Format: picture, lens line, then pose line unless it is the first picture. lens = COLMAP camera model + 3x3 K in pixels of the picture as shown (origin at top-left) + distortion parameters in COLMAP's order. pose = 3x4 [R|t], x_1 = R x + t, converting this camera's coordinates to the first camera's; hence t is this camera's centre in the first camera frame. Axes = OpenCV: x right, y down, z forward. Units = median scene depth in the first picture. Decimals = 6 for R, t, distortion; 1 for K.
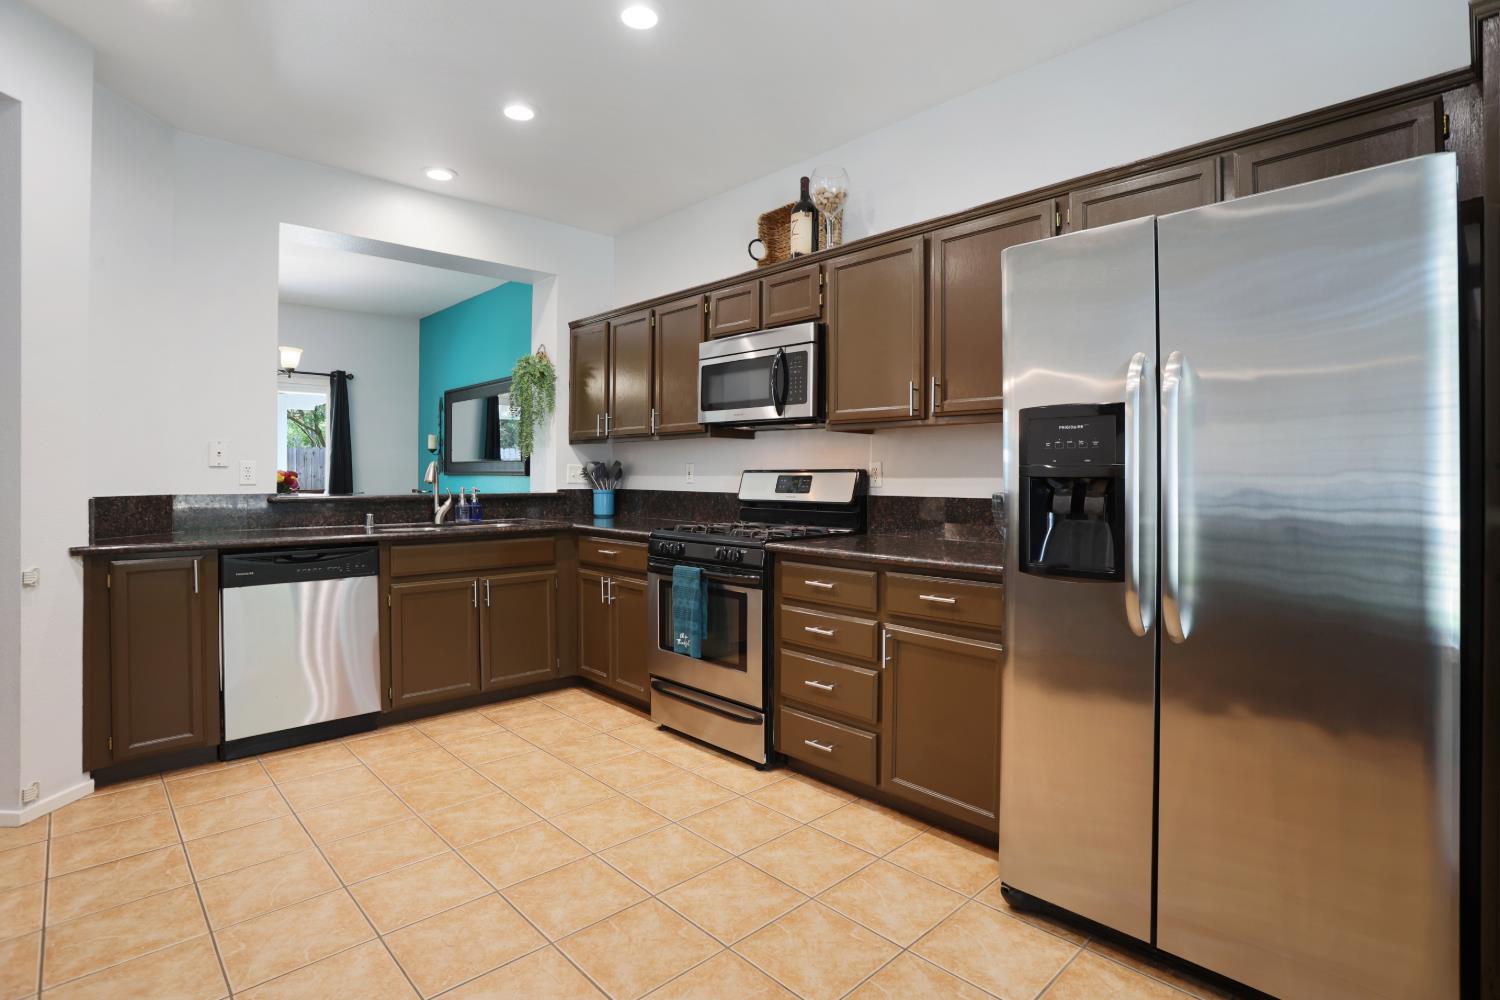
lens RADIAL K [[732.7, 0, 756.9], [0, 732.7, 493.3], [0, 0, 1]] dist [-0.044374, 0.000734]
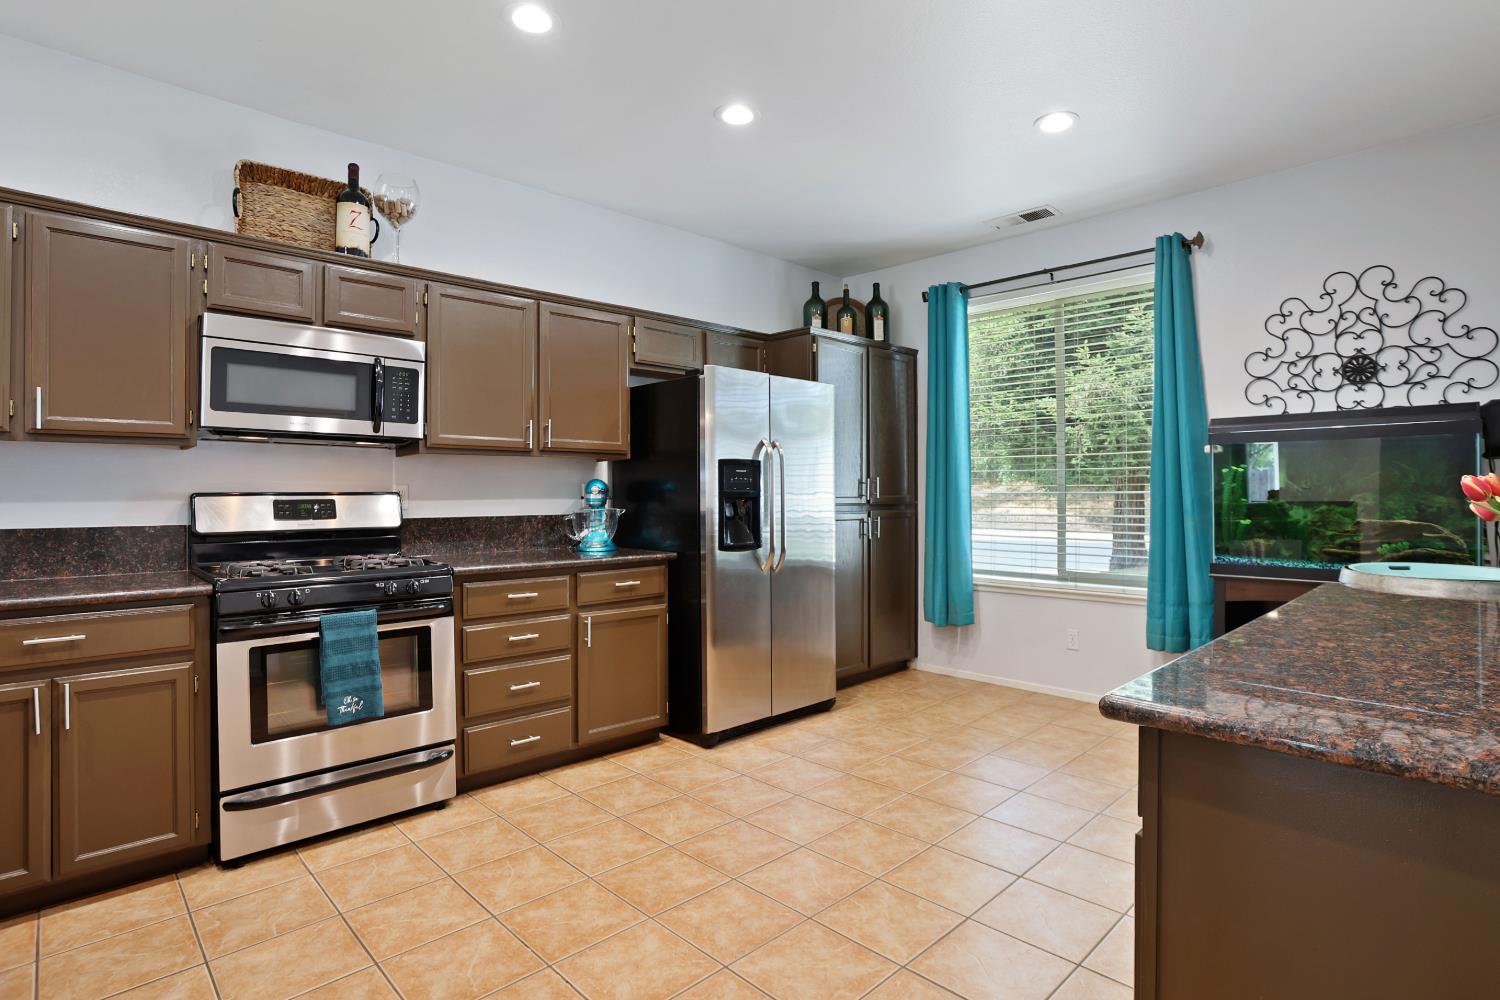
lens RADIAL K [[735.9, 0, 750.0], [0, 735.9, 500.0], [0, 0, 1]] dist [-0.000423, 0.000574]
pose [[0.029650, -0.011190, 0.999498, -0.999105], [0.028702, 0.999535, 0.010339, -0.021703], [-0.999148, 0.028381, 0.029957, 0.596912]]
